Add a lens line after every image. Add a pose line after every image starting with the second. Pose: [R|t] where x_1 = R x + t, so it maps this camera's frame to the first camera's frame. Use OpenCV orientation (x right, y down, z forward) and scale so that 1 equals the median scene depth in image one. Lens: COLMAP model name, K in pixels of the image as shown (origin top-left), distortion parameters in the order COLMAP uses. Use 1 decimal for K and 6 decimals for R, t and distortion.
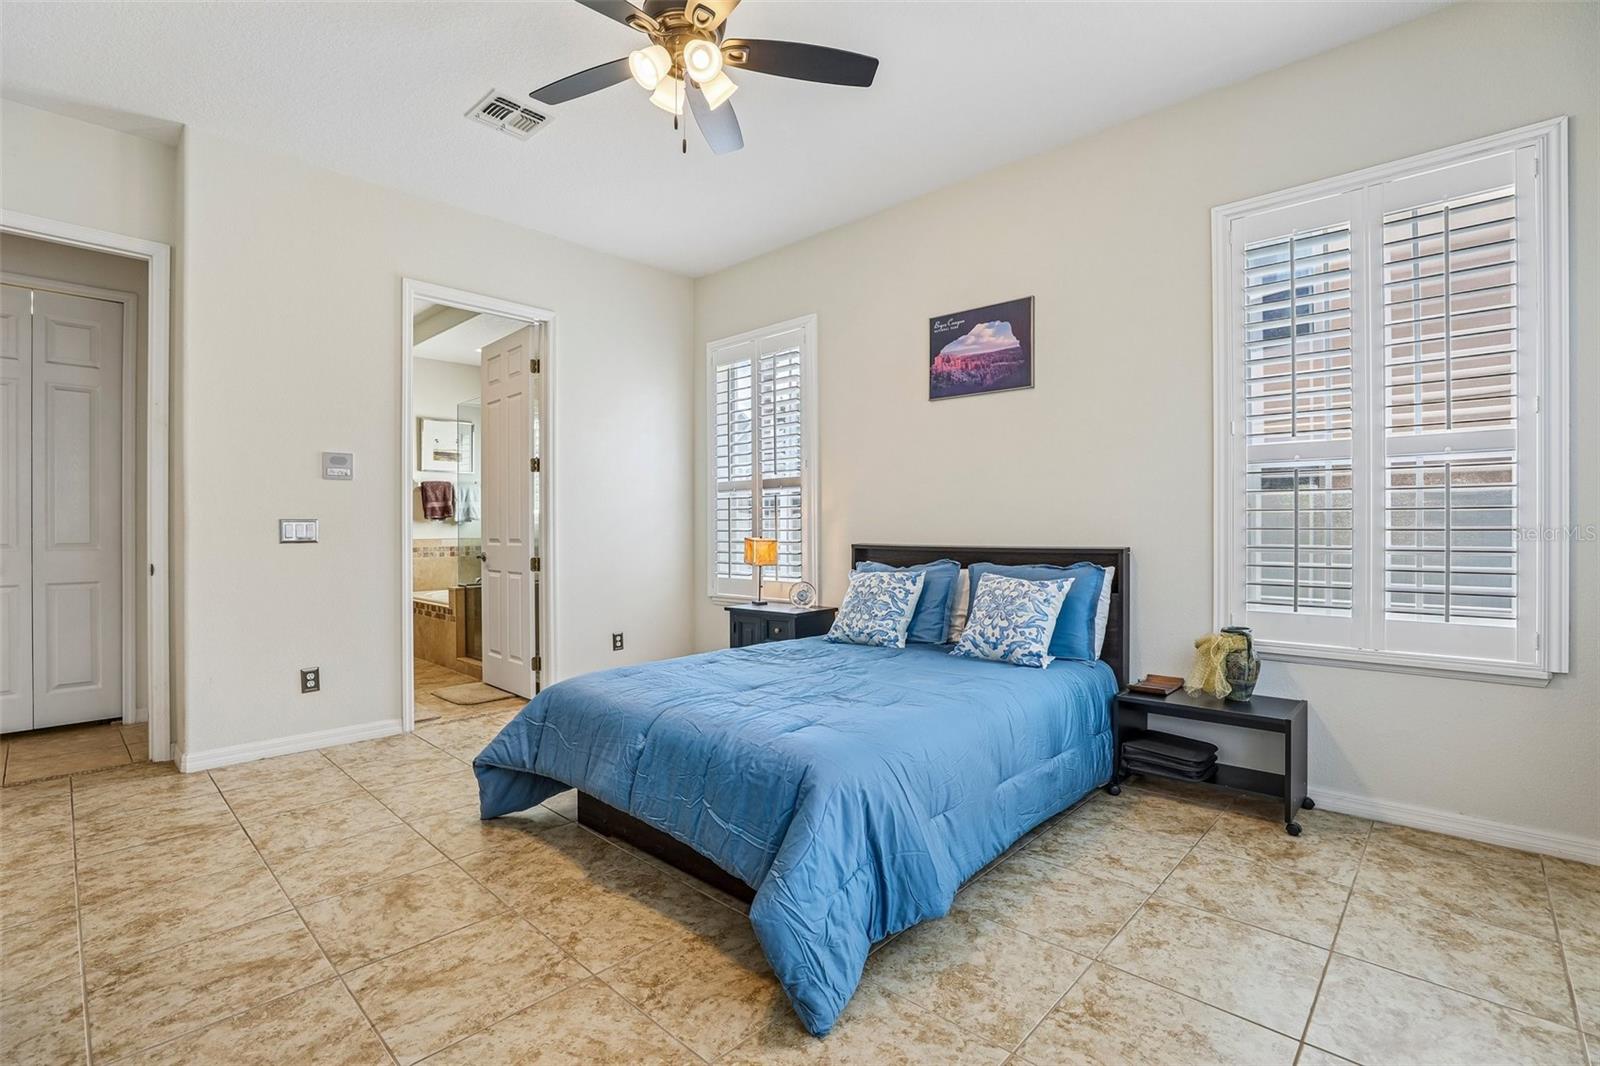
lens RADIAL K [[727.7, 0, 801.0], [0, 727.7, 528.8], [0, 0, 1]] dist [-0.044452, 0.013220]
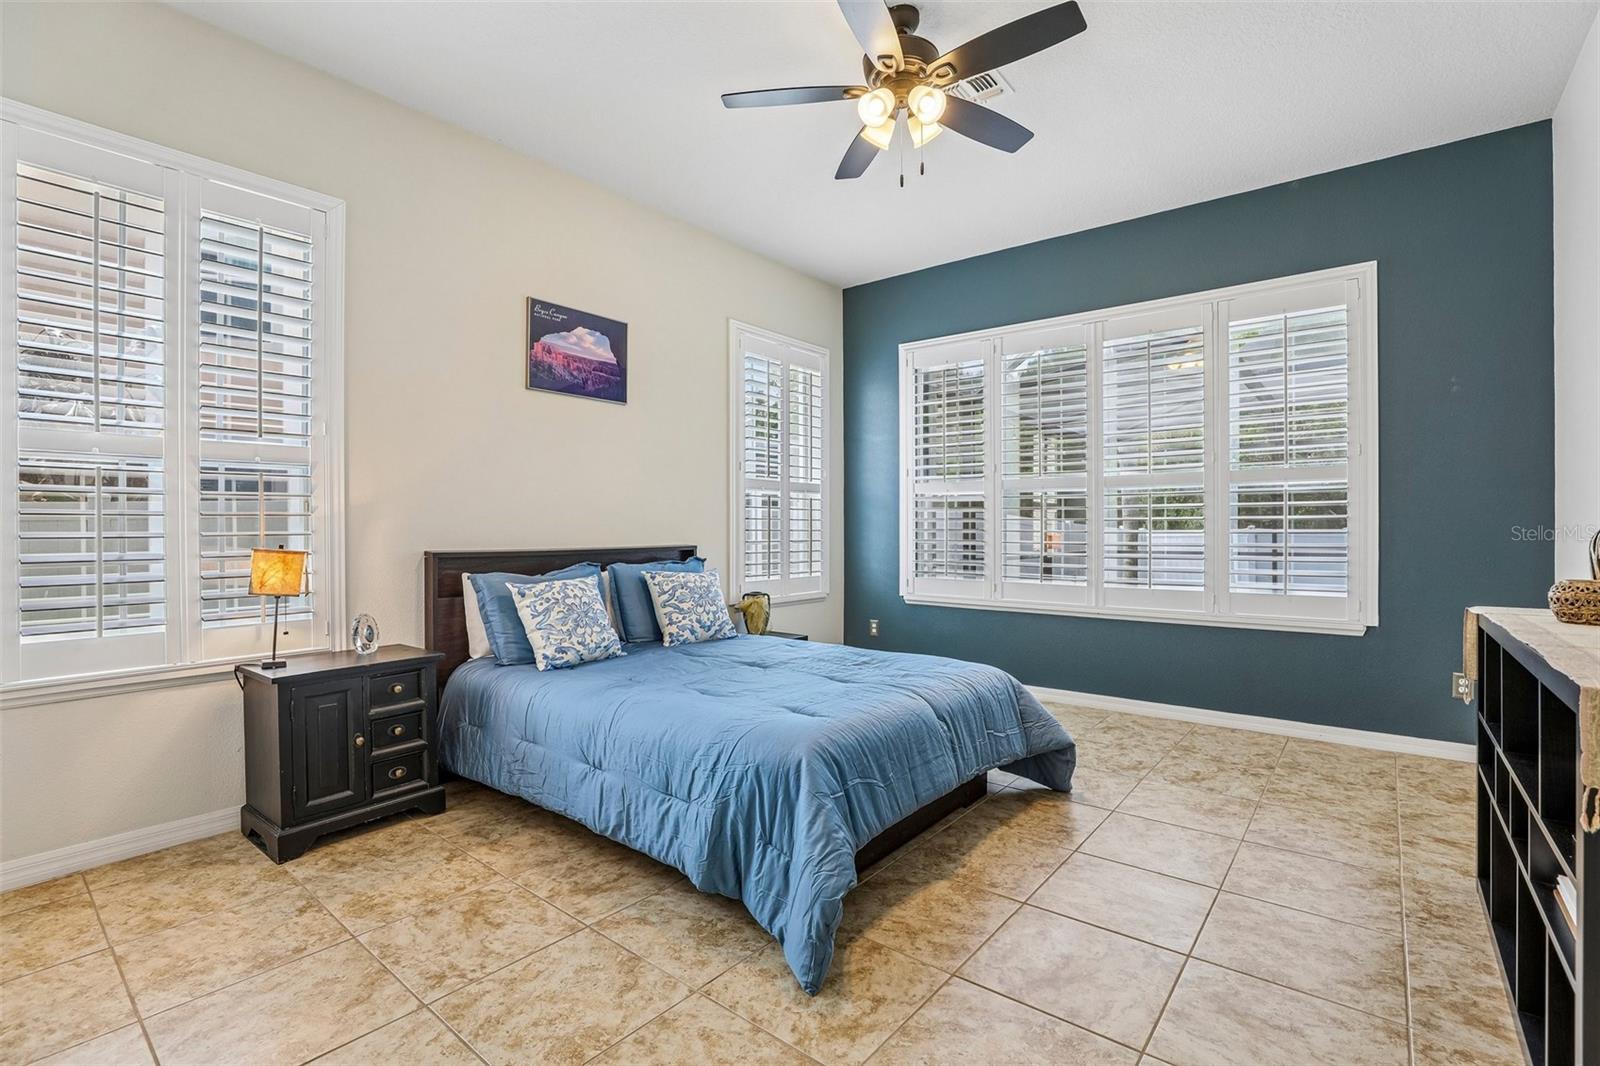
lens RADIAL K [[727.7, 0, 801.0], [0, 727.7, 528.8], [0, 0, 1]] dist [-0.044452, 0.013220]
pose [[-0.068258, 0.001496, 0.997667, -0.907326], [0.003889, 0.999992, -0.001234, -0.000828], [-0.997660, 0.003796, -0.068263, 0.895485]]
